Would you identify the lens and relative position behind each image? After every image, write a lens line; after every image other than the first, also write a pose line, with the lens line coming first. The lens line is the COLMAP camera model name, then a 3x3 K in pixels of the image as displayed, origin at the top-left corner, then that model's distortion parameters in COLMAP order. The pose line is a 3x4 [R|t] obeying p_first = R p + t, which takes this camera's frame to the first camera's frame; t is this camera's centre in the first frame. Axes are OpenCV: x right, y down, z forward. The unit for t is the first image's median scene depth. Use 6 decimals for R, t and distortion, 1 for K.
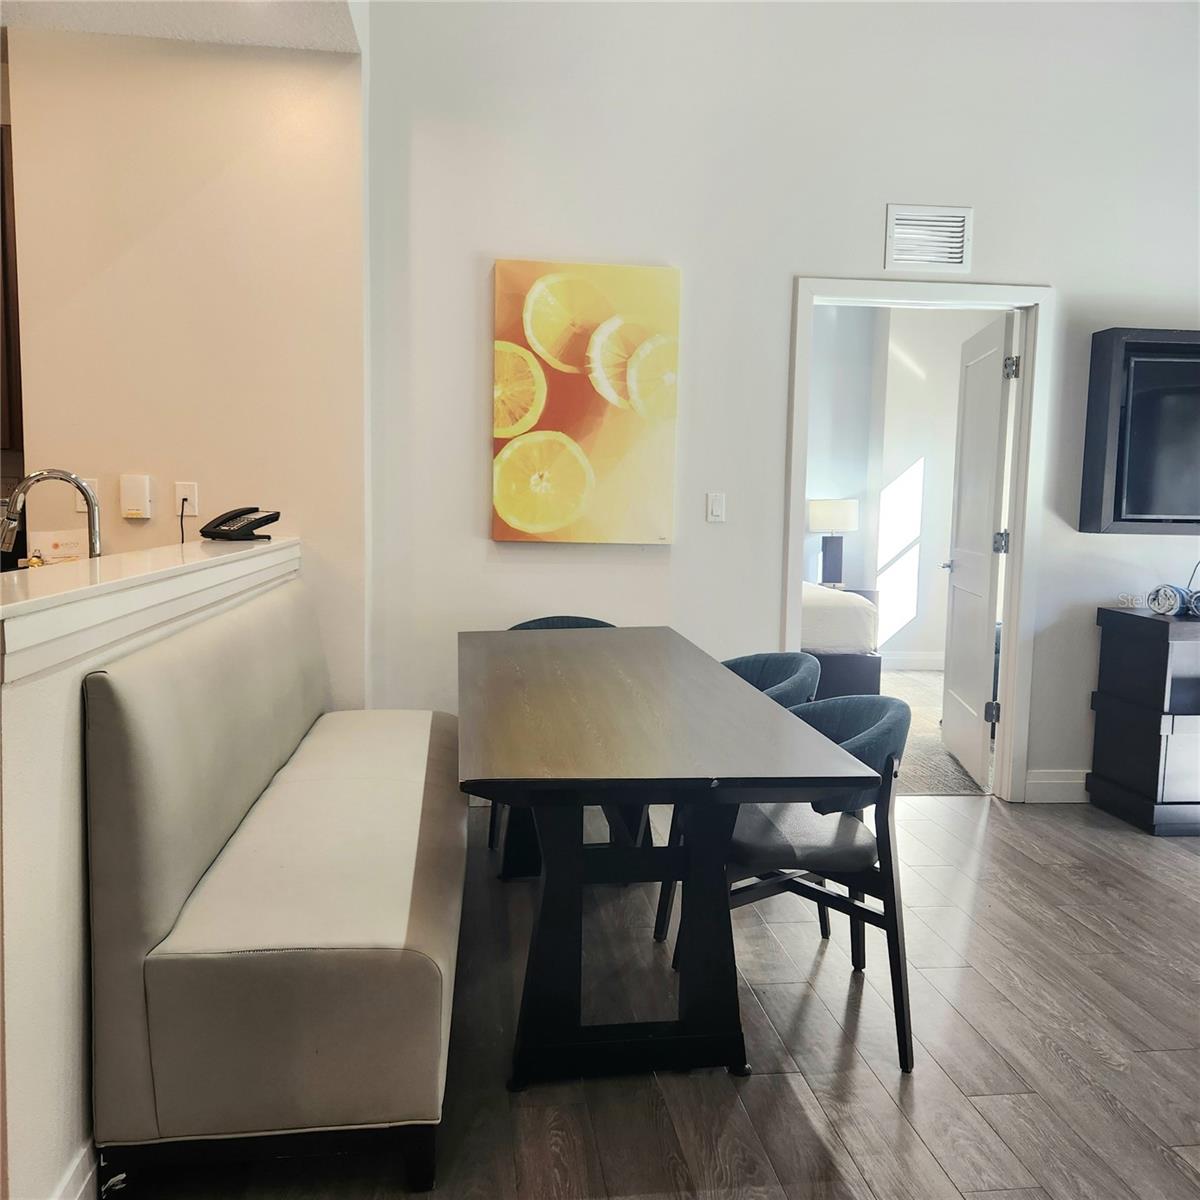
lens RADIAL K [[1073.2, 0, 605.9], [0, 1073.2, 590.3], [0, 0, 1]] dist [0.089382, -0.082957]
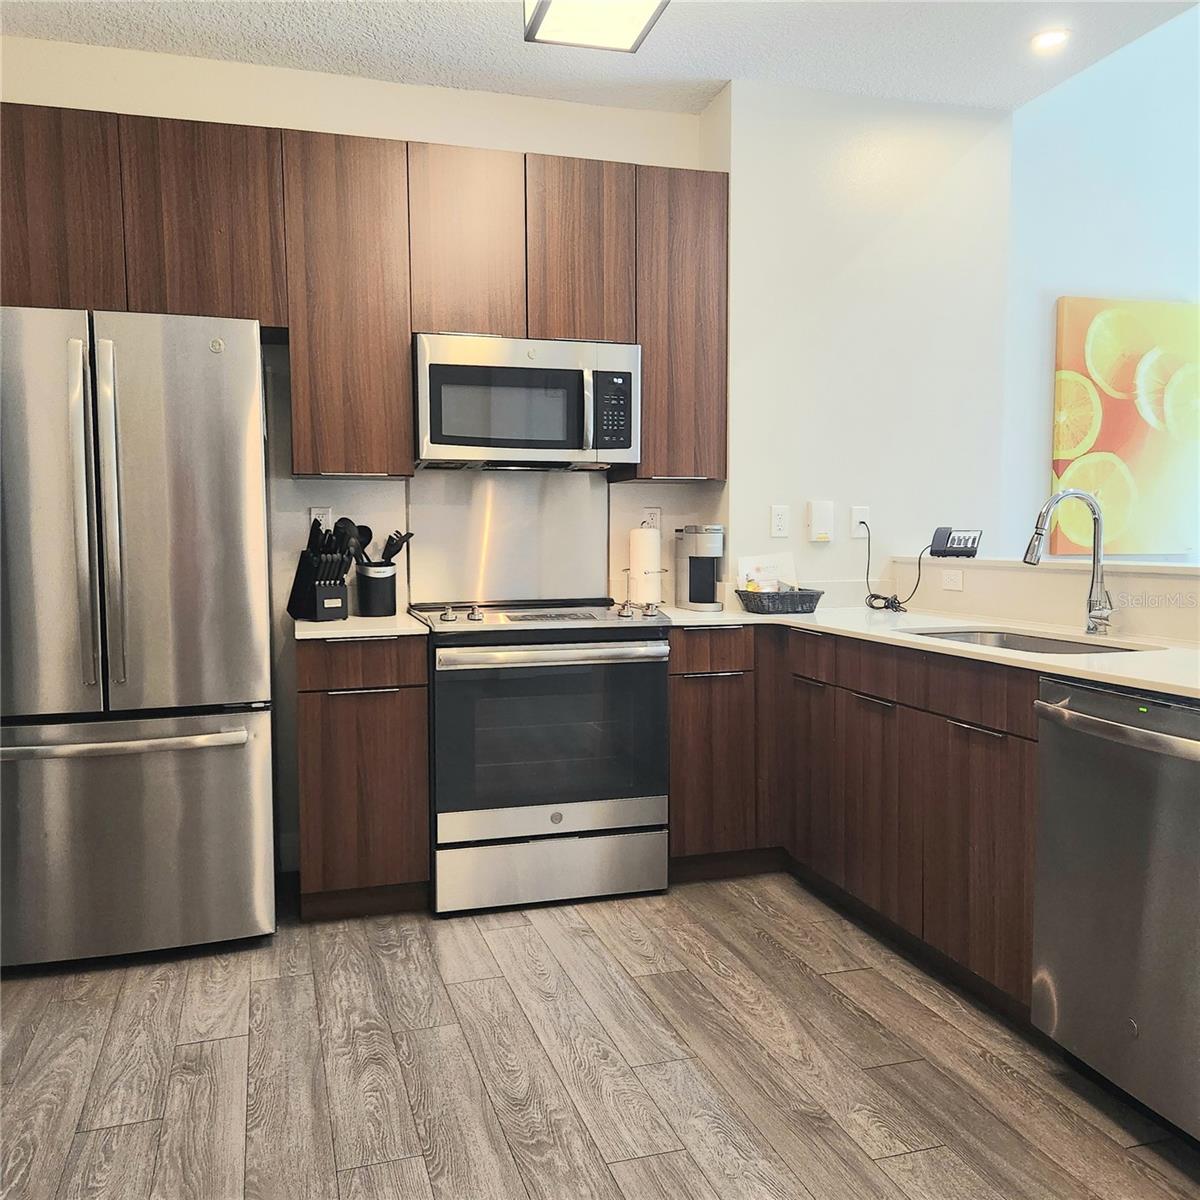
lens RADIAL K [[1073.2, 0, 605.9], [0, 1073.2, 590.3], [0, 0, 1]] dist [0.089382, -0.082957]
pose [[0.985742, -0.033156, 0.164962, -0.736128], [0.037795, 0.998971, -0.025063, -0.000276], [-0.163962, 0.030941, 0.985981, 0.001208]]
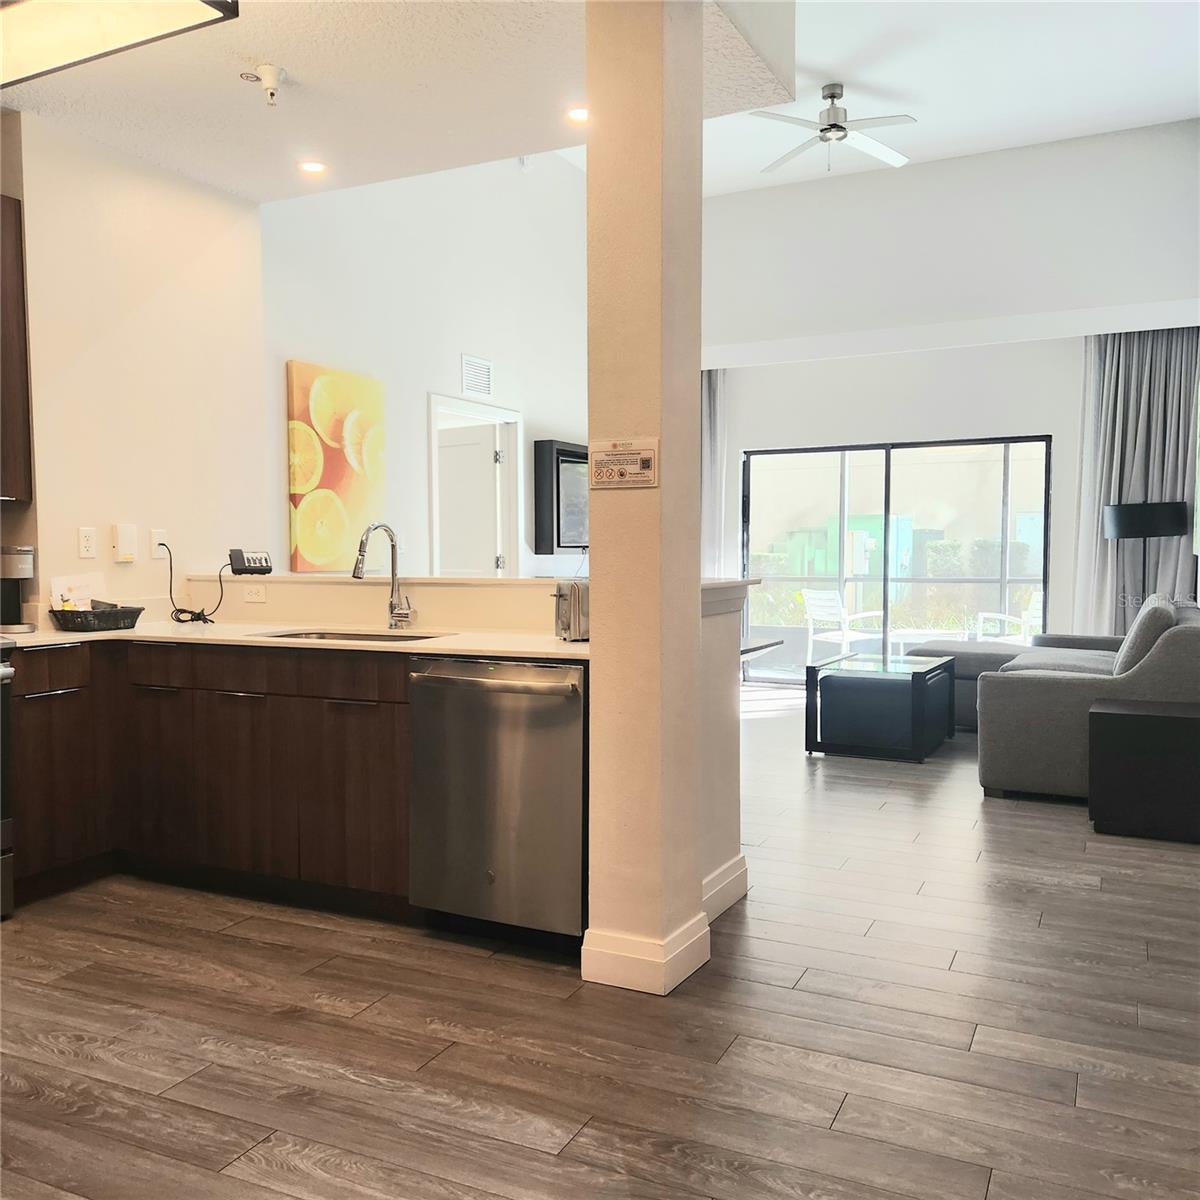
lens RADIAL K [[1073.2, 0, 605.9], [0, 1073.2, 590.3], [0, 0, 1]] dist [0.089382, -0.082957]
pose [[0.553946, -0.055922, 0.830672, -0.995244], [0.085211, 0.996310, 0.010248, -0.005207], [-0.828180, 0.065106, 0.556668, -0.039896]]
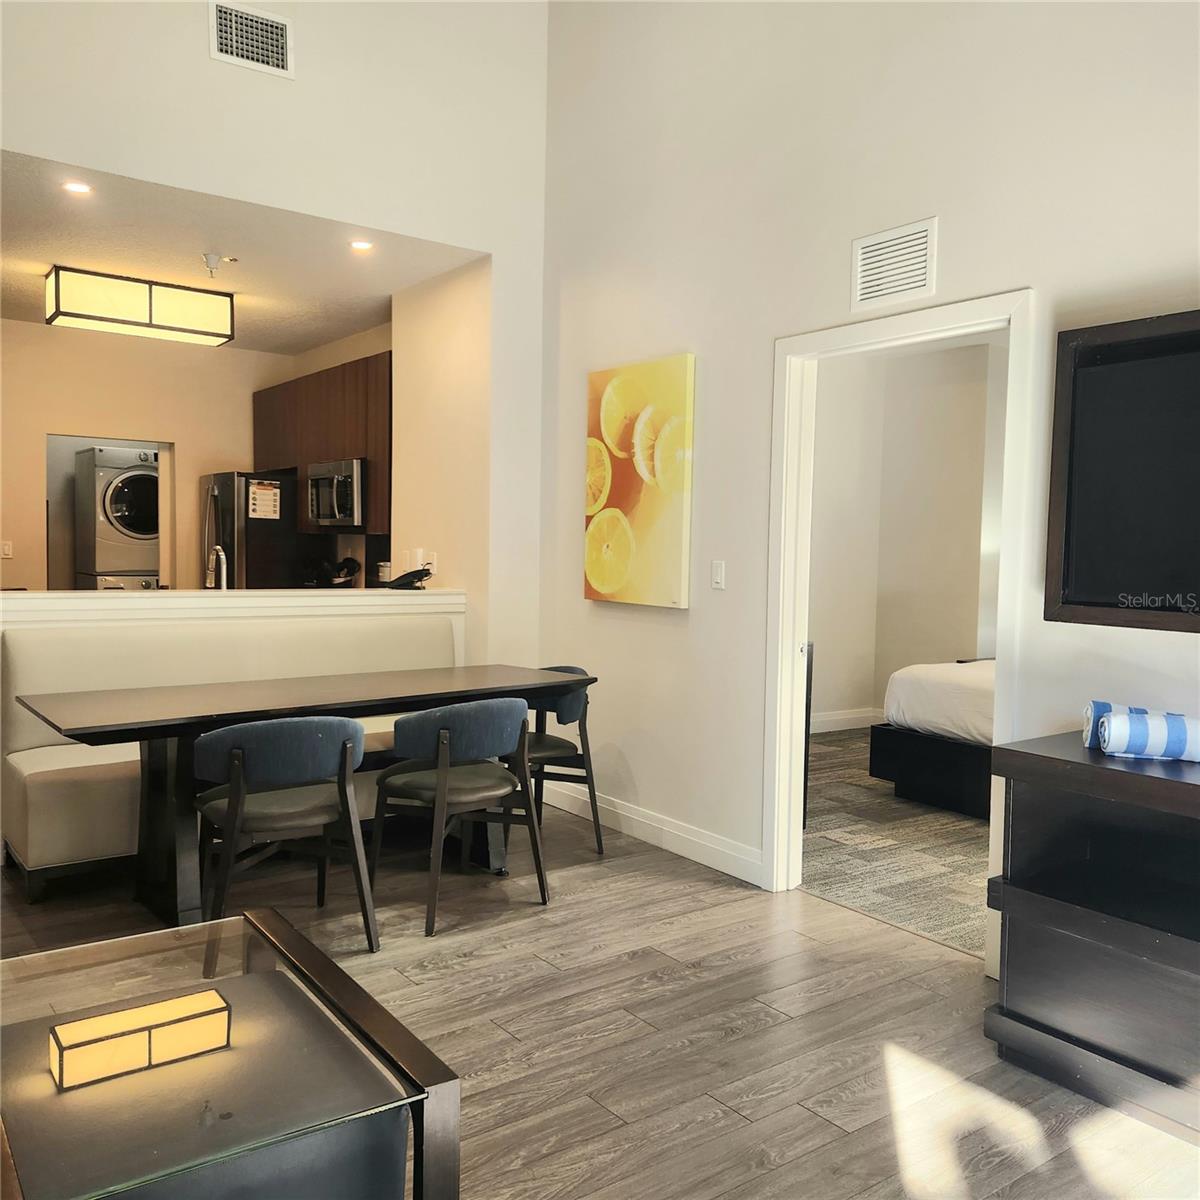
lens RADIAL K [[1052.0, 0, 600.0], [0, 1052.0, 600.0], [0, 0, 1]] dist [0.090662, -0.093019]
pose [[0.486762, 0.036160, -0.872786, 0.963919], [-0.085905, 0.996281, -0.006634, -0.038019], [0.869300, 0.078206, 0.488058, 0.429155]]
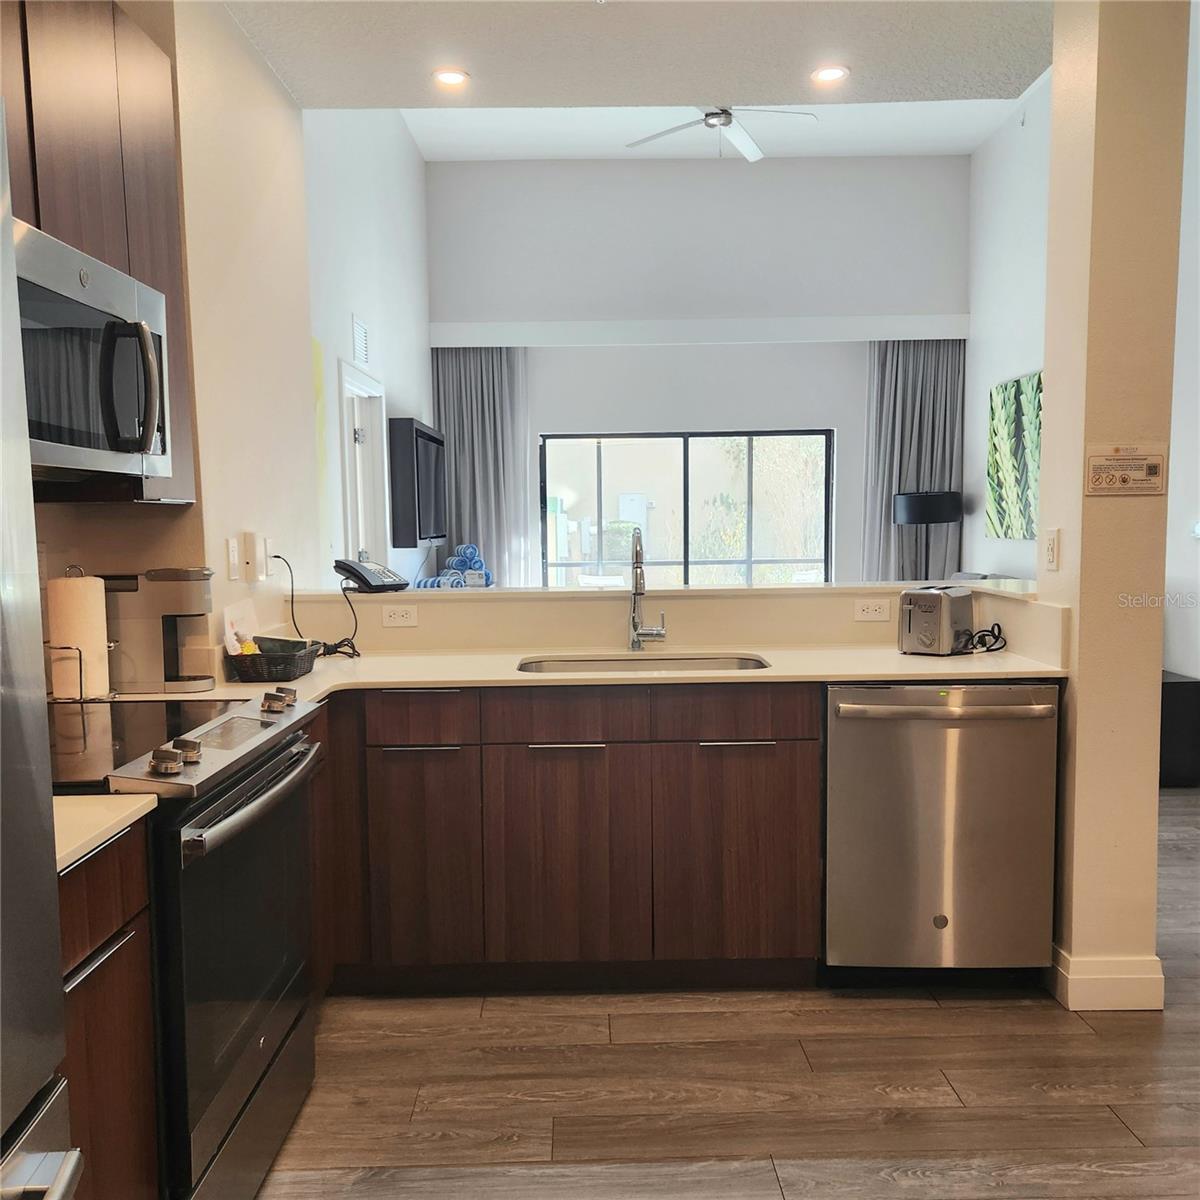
lens RADIAL K [[1098.2, 0, 597.0], [0, 1098.2, 579.3], [0, 0, 1]] dist [0.112078, -0.072577]
pose [[0.108636, -0.077092, 0.991088, -1.136748], [0.099157, 0.992857, 0.066361, -0.088498], [-0.989124, 0.091064, 0.115504, 0.573710]]
